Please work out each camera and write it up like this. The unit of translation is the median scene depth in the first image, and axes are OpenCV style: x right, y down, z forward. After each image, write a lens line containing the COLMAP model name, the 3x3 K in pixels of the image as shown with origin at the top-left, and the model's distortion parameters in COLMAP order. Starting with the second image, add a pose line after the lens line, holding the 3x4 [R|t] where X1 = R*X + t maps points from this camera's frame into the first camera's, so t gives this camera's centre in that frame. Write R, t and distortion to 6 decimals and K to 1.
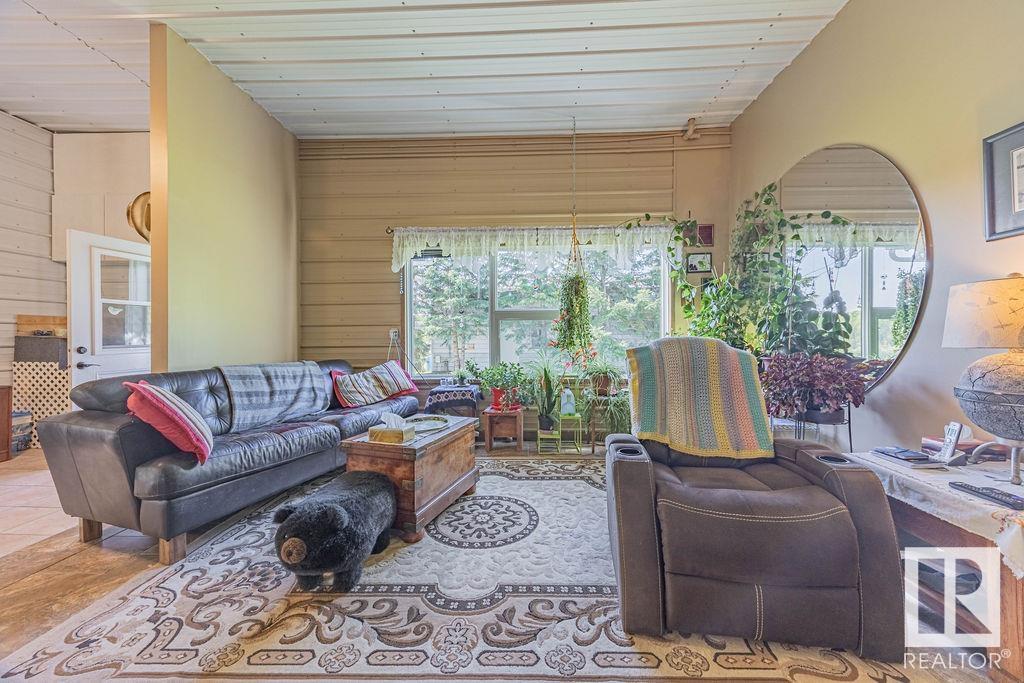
lens RADIAL K [[395.3, 0, 516.9], [0, 395.3, 335.9], [0, 0, 1]] dist [0.005737, -0.001050]
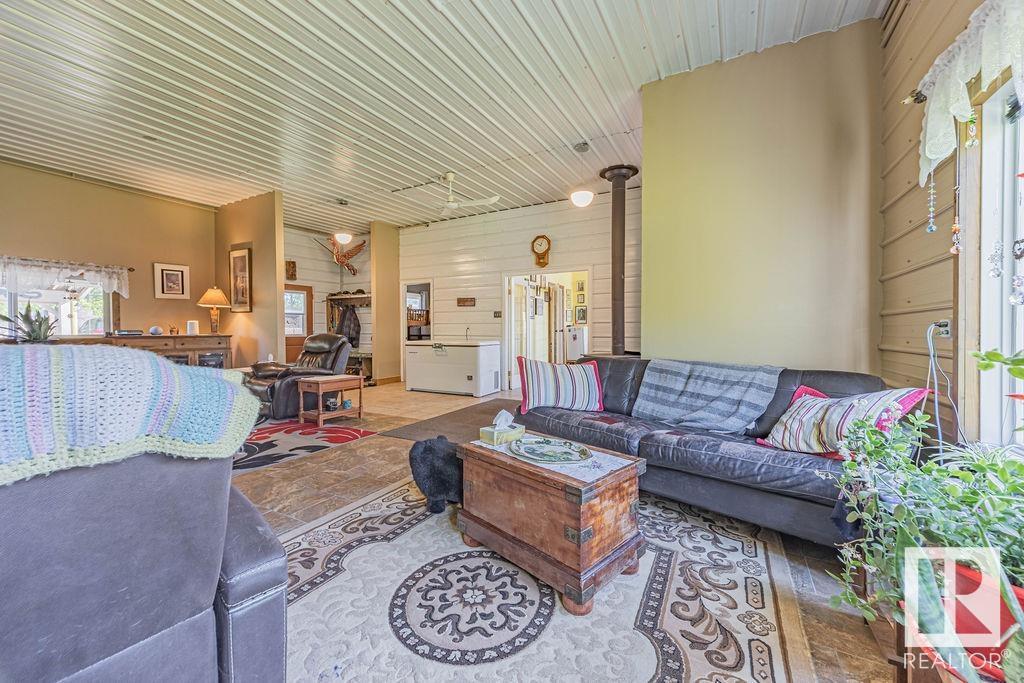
lens RADIAL K [[395.3, 0, 514.1], [0, 395.3, 336.9], [0, 0, 1]] dist [0.005737, -0.001050]
pose [[-0.461742, 0.017514, -0.886841, 0.520509], [-0.000737, 0.999797, 0.020128, -0.005920], [0.887014, 0.009948, -0.461636, 1.472188]]
